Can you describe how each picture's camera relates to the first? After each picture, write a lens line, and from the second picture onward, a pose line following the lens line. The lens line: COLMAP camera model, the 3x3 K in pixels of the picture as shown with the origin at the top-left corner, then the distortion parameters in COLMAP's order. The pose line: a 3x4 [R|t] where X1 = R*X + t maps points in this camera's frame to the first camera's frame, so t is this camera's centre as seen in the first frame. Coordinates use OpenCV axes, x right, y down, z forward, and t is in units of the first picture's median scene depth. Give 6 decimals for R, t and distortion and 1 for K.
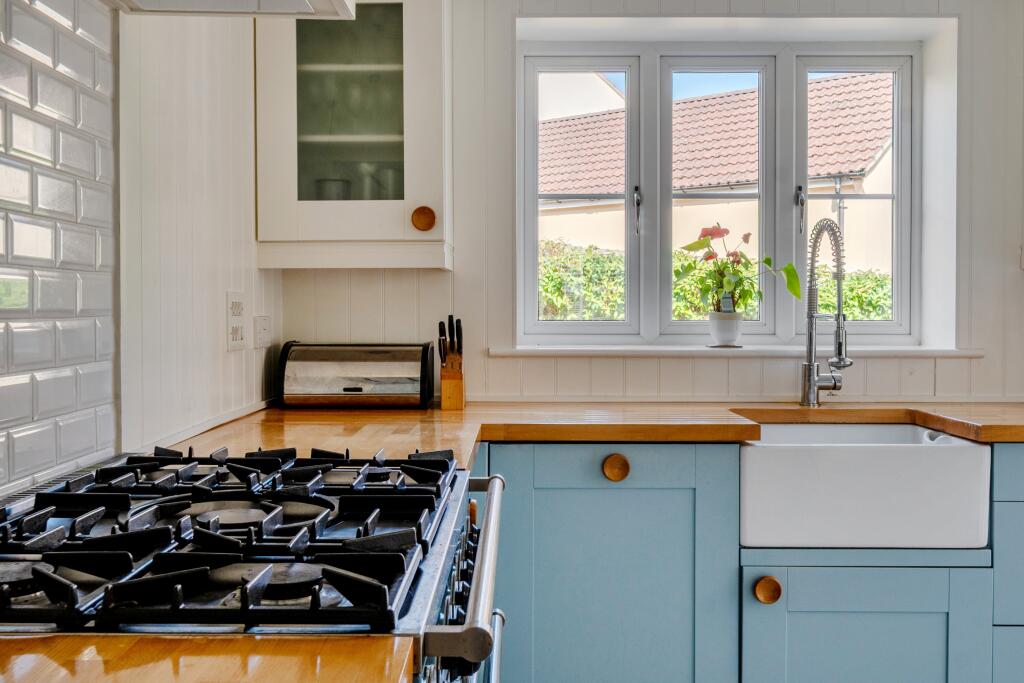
lens RADIAL K [[1163.7, 0, 511.8], [0, 1163.7, 313.8], [0, 0, 1]] dist [-0.001564, 0.000000]
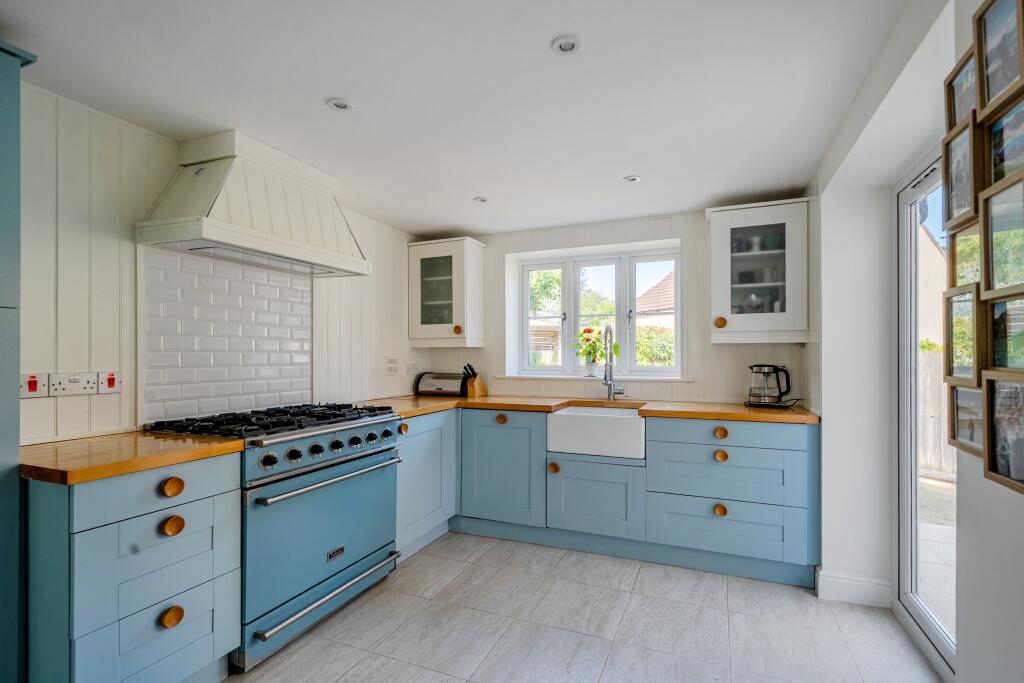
lens RADIAL K [[511.0, 0, 476.7], [0, 511.0, 351.8], [0, 0, 1]] dist [-0.001047, 0.000030]
pose [[0.910589, -0.005593, -0.413275, 0.467542], [-0.000264, 0.999900, -0.014114, -0.009775], [0.413313, 0.012961, 0.910497, -0.120352]]
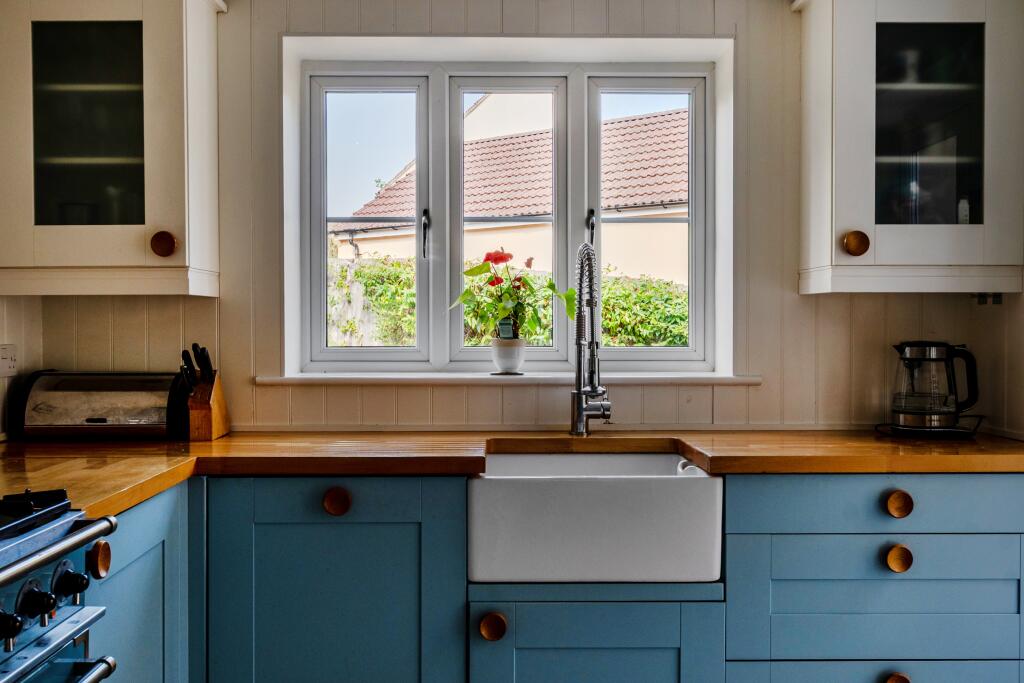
lens RADIAL K [[1163.7, 0, 507.8], [0, 1163.7, 340.1], [0, 0, 1]] dist [-0.001564, 0.000000]
pose [[0.999720, -0.001657, 0.023599, 0.180820], [0.001486, 0.999972, 0.007285, -0.008200], [-0.023611, -0.007248, 0.999695, 0.023182]]
